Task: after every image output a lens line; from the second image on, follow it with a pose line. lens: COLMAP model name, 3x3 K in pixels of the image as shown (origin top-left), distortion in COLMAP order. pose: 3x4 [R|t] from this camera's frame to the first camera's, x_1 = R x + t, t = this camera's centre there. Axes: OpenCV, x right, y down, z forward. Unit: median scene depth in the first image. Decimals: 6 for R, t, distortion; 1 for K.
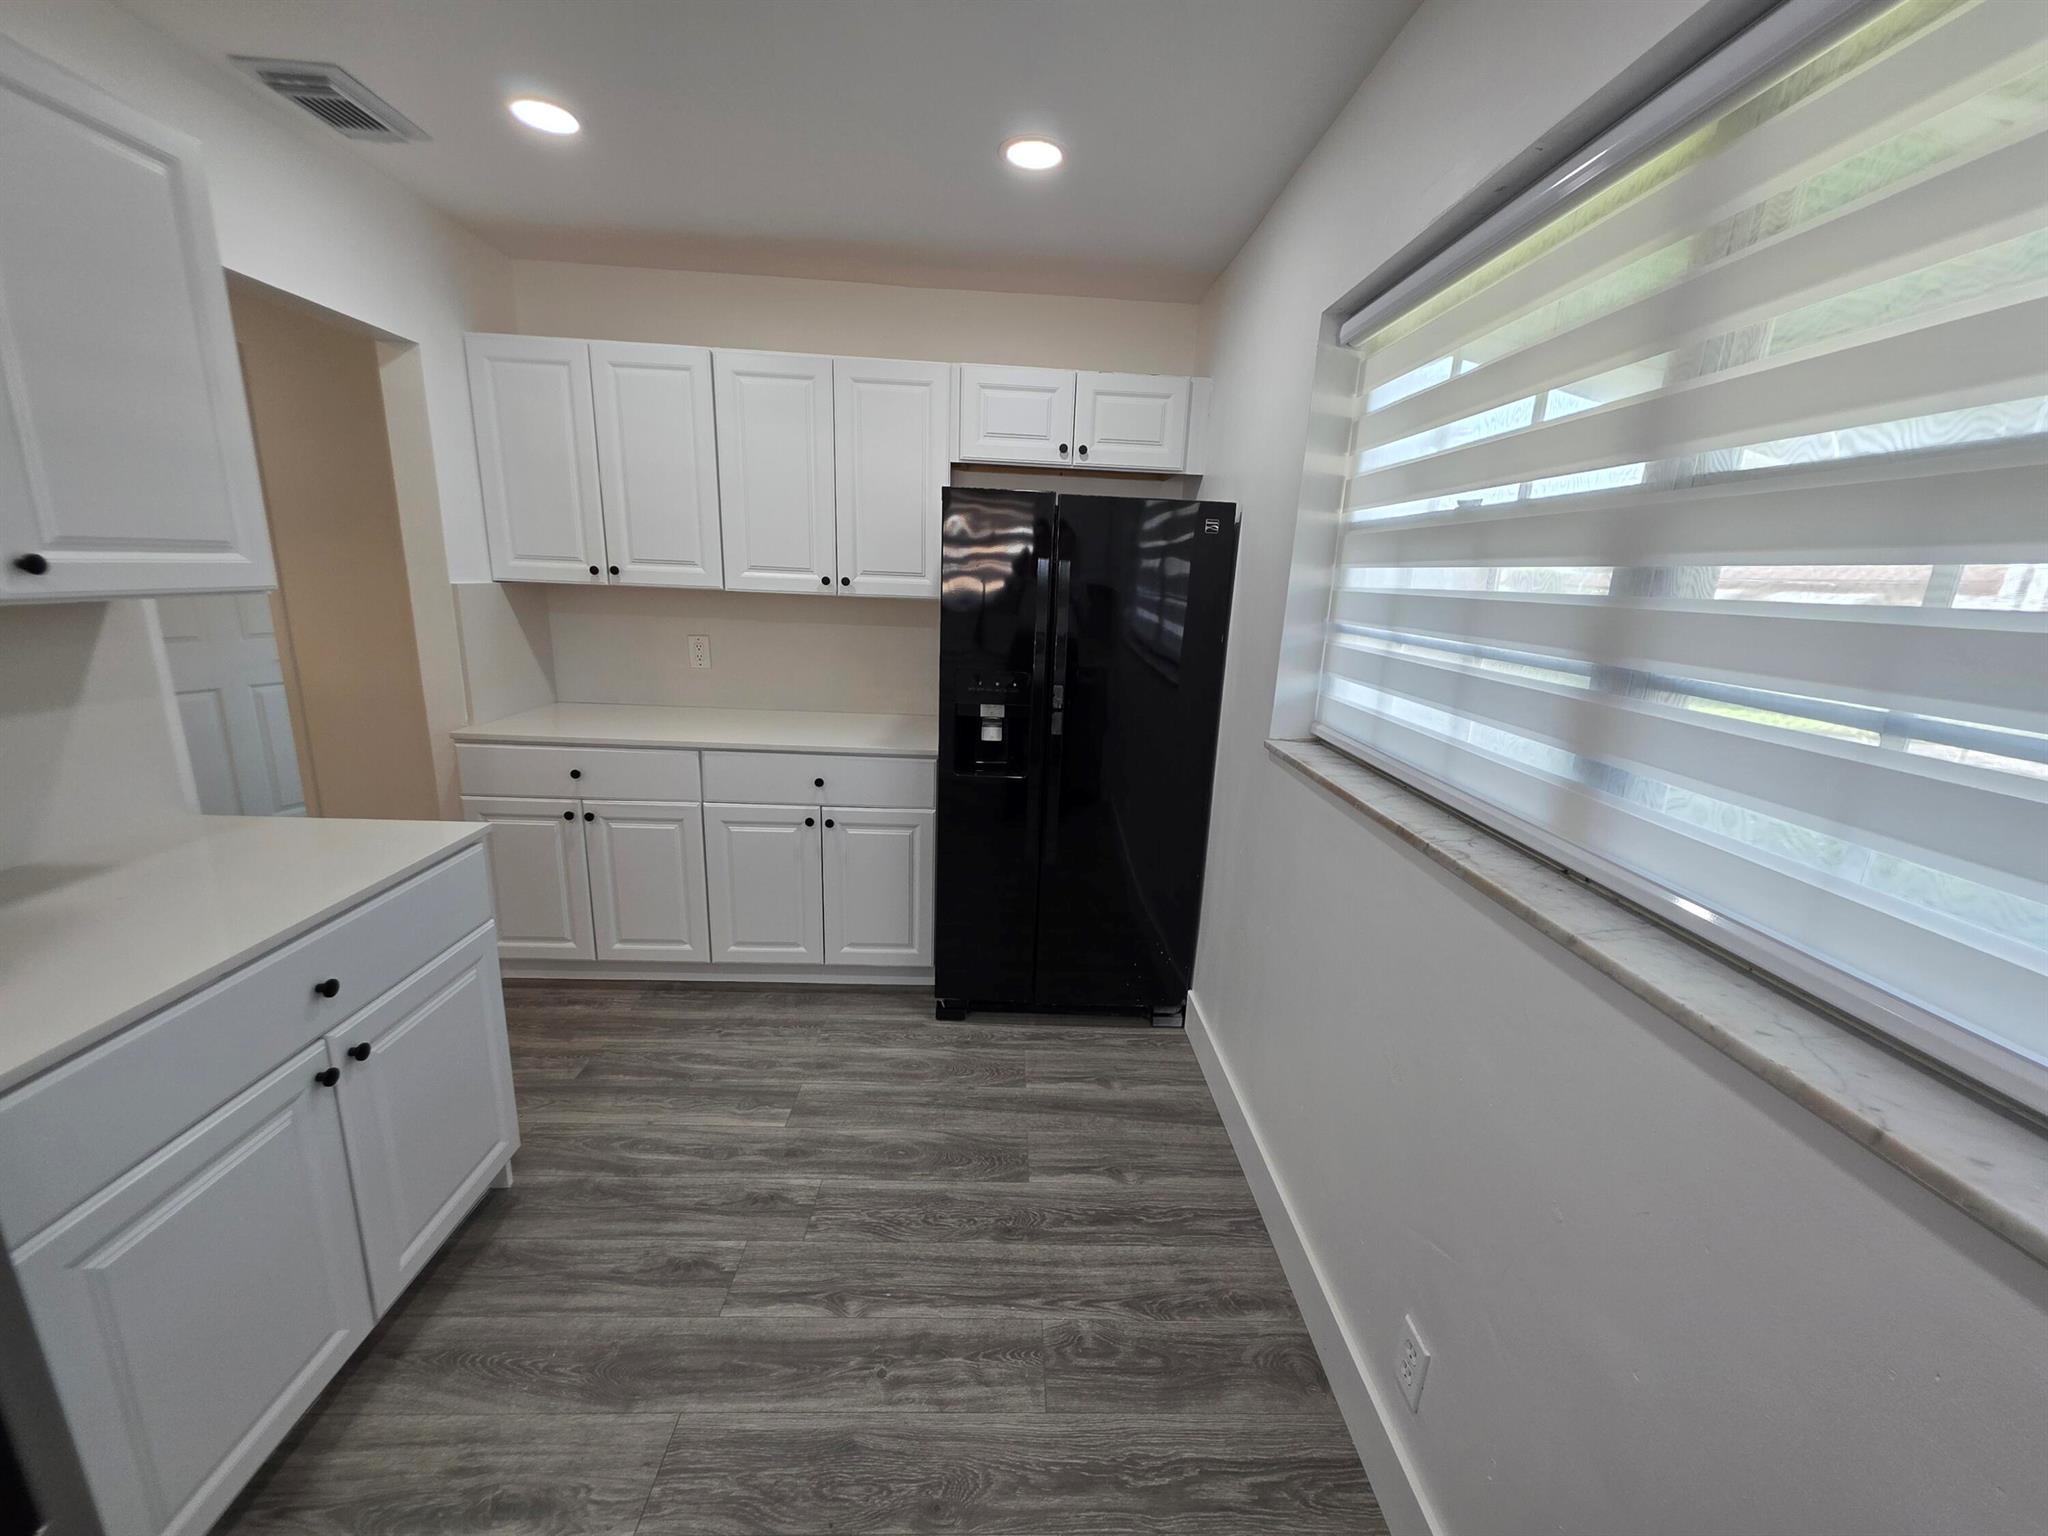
lens RADIAL K [[817.9, 0, 1037.1], [0, 817.9, 773.5], [0, 0, 1]] dist [0.002076, -0.000163]
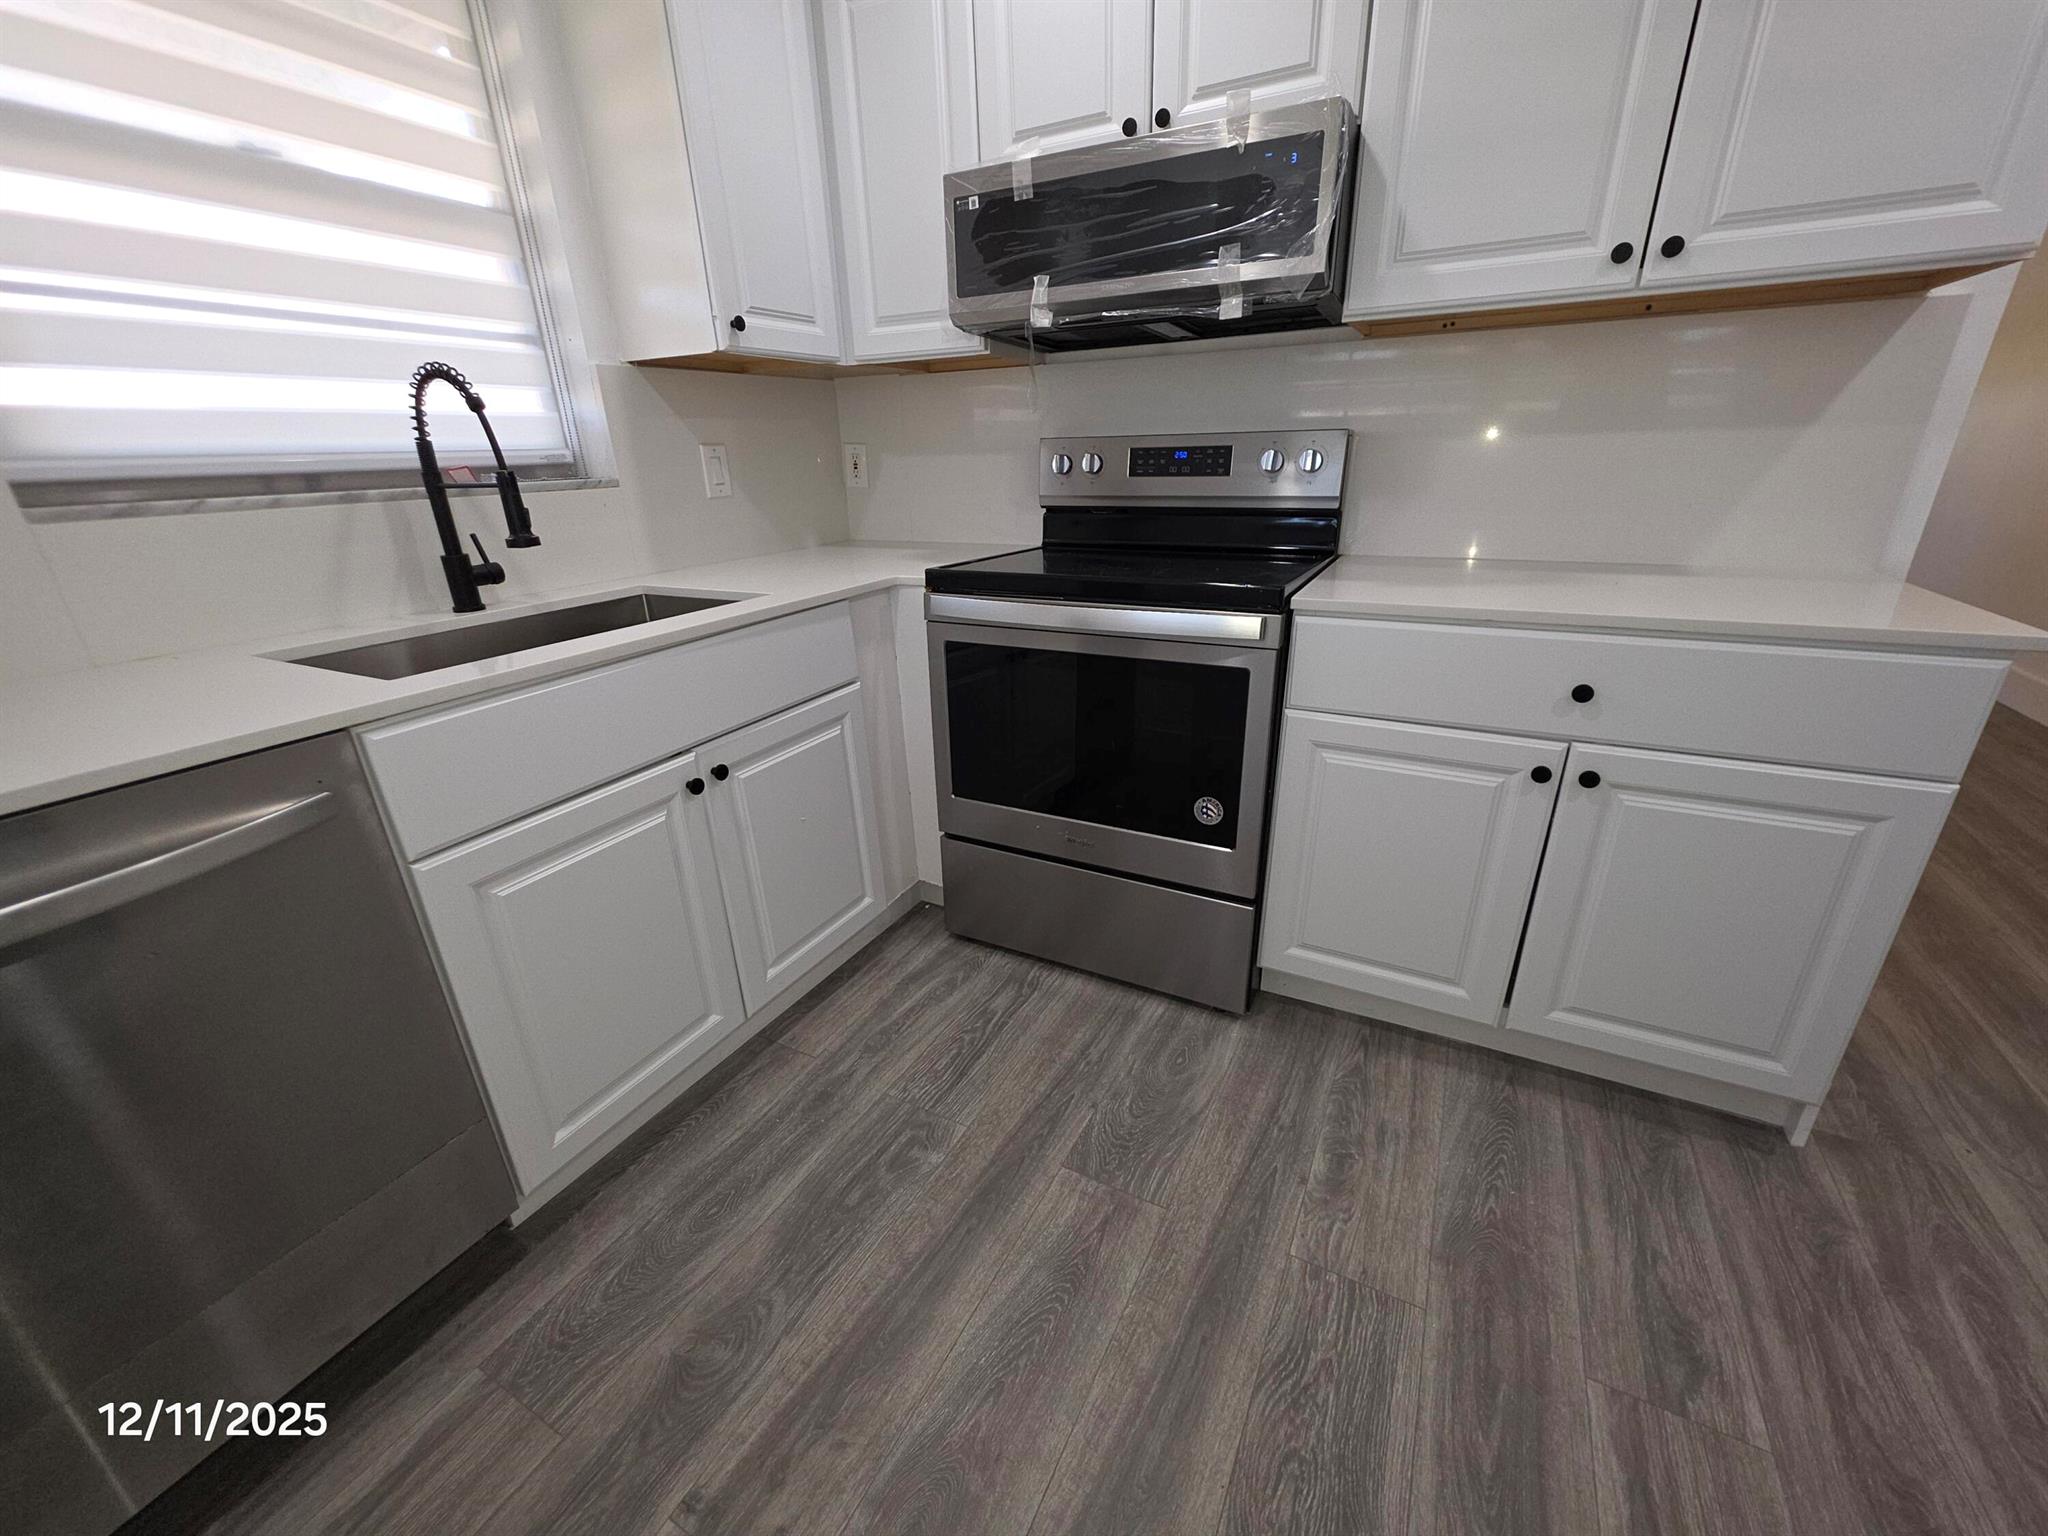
lens RADIAL K [[814.7, 0, 1031.5], [0, 814.7, 773.2], [0, 0, 1]] dist [0.002560, 0.000052]
pose [[-0.502968, 0.291933, -0.813510, 0.209050], [-0.207126, 0.873091, 0.441374, 0.038316], [0.839120, 0.390496, -0.378670, 0.627270]]
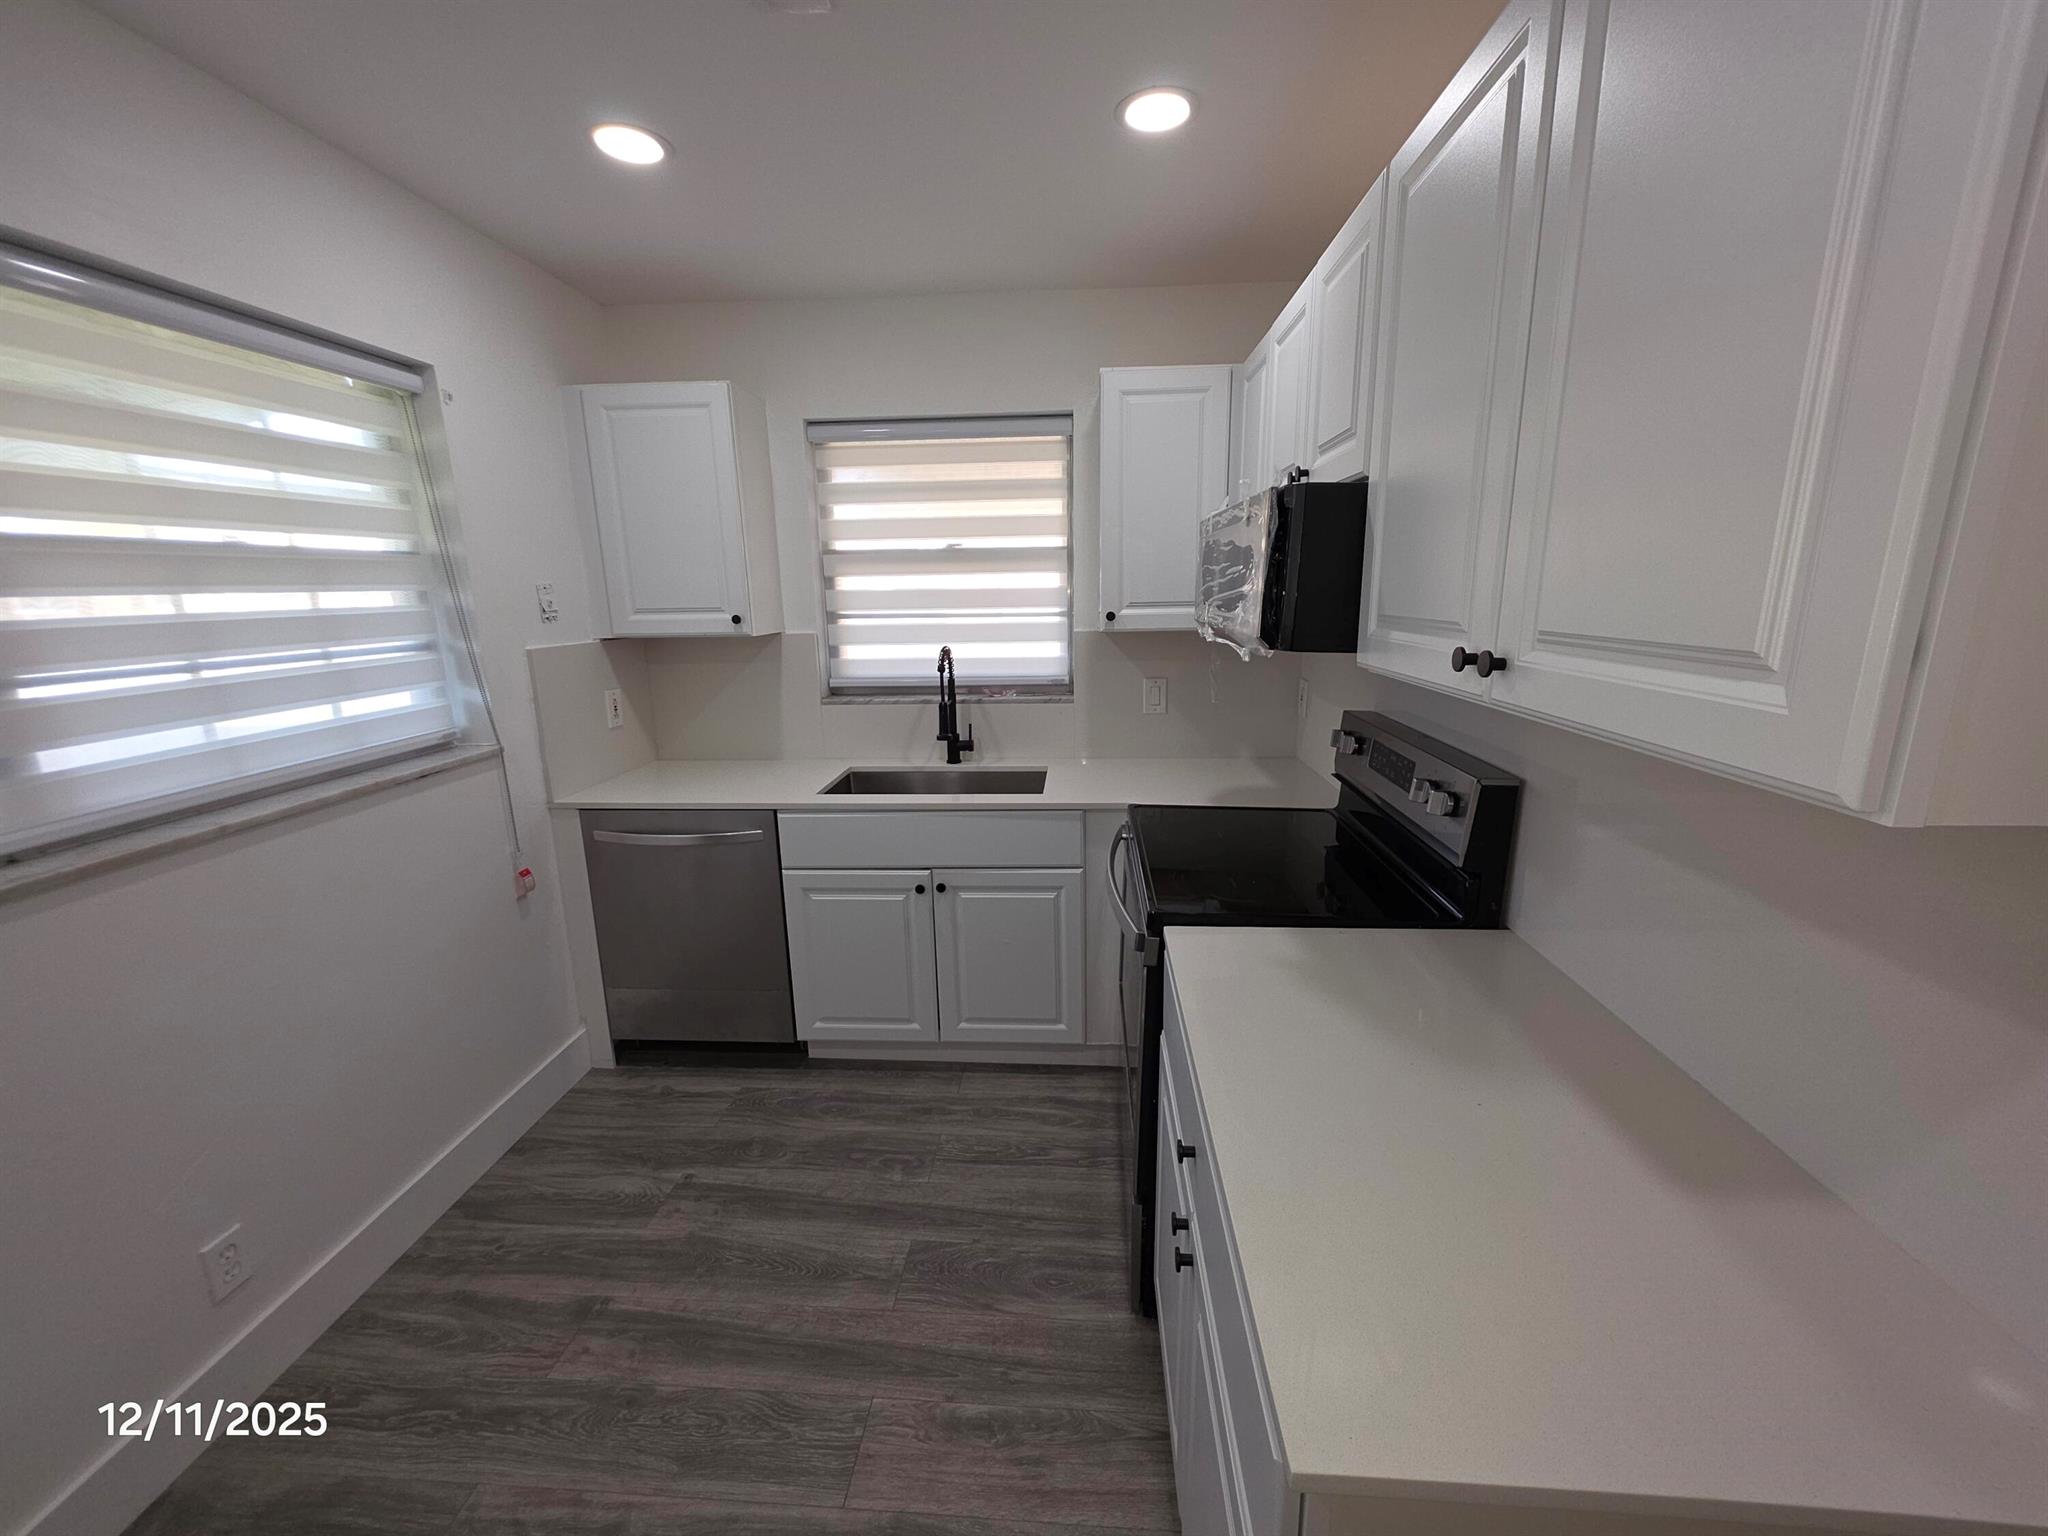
lens RADIAL K [[813.0, 0, 1035.2], [0, 813.0, 774.2], [0, 0, 1]] dist [0.001052, 0.000313]
pose [[-0.993790, -0.053890, 0.097355, -0.570900], [-0.002748, 0.886524, 0.462674, -0.336311], [-0.111242, 0.459533, -0.881167, 1.150315]]
